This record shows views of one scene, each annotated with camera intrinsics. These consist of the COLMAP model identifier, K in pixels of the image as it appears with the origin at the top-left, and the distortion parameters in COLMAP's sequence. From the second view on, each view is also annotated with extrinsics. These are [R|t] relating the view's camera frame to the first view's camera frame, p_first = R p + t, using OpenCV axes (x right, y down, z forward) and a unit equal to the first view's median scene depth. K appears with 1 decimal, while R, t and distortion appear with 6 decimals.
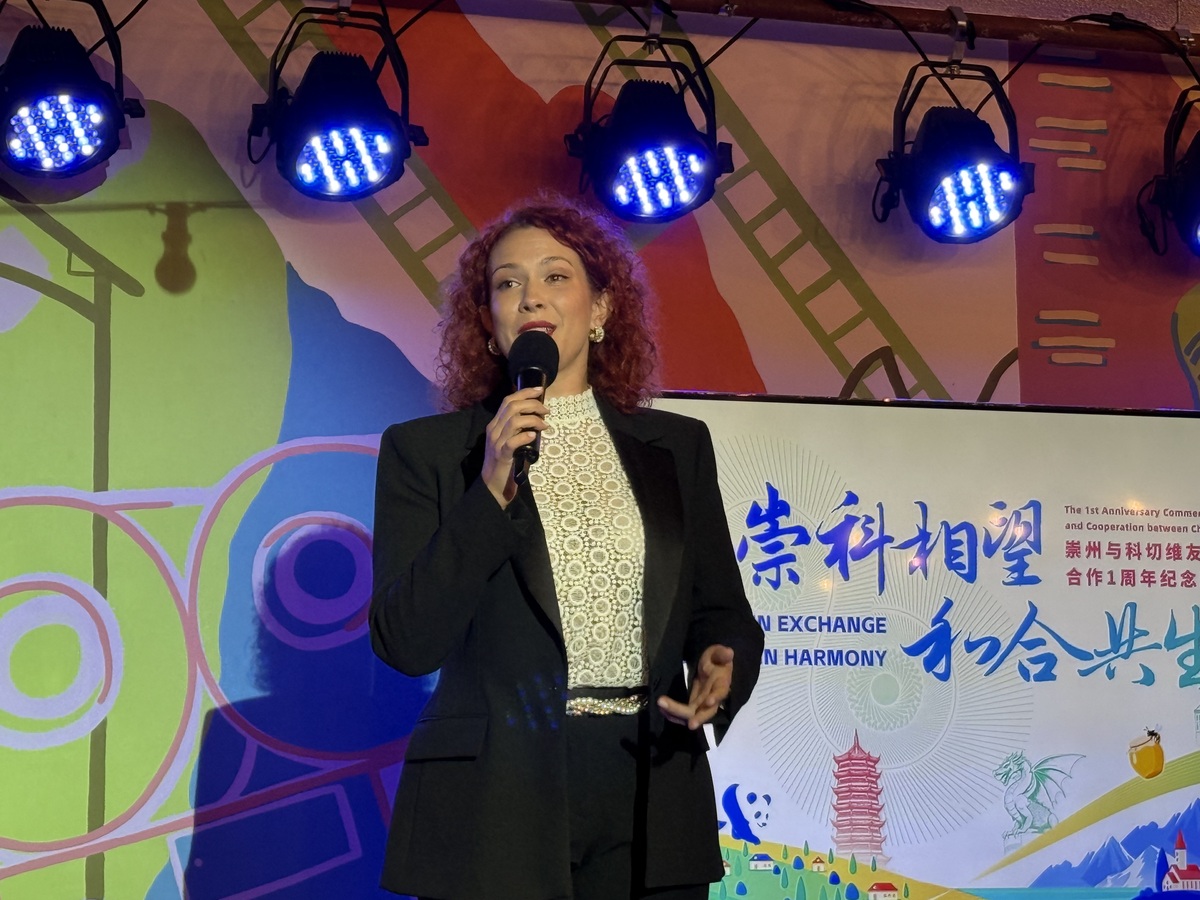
lens RADIAL K [[3421.1, 0, 602.0], [0, 3421.1, 445.6], [0, 0, 1]] dist [0.056488, 0.000000]
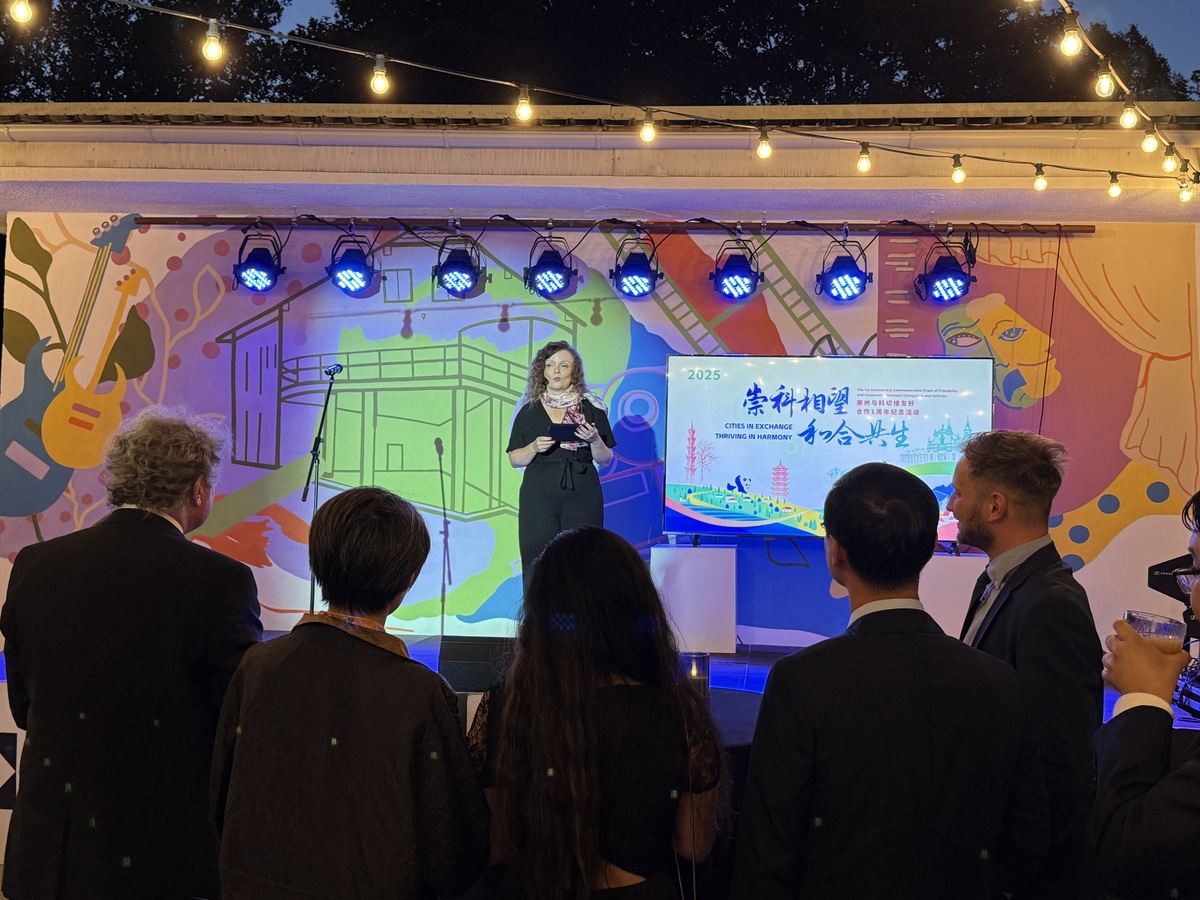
lens RADIAL K [[1367.1, 0, 609.5], [0, 1367.1, 448.7], [0, 0, 1]] dist [0.130147, 0.000000]
pose [[0.904520, 0.019844, -0.425970, 0.466023], [0.022571, 0.995289, 0.094293, -0.050727], [0.425834, -0.094905, 0.899810, -0.220233]]
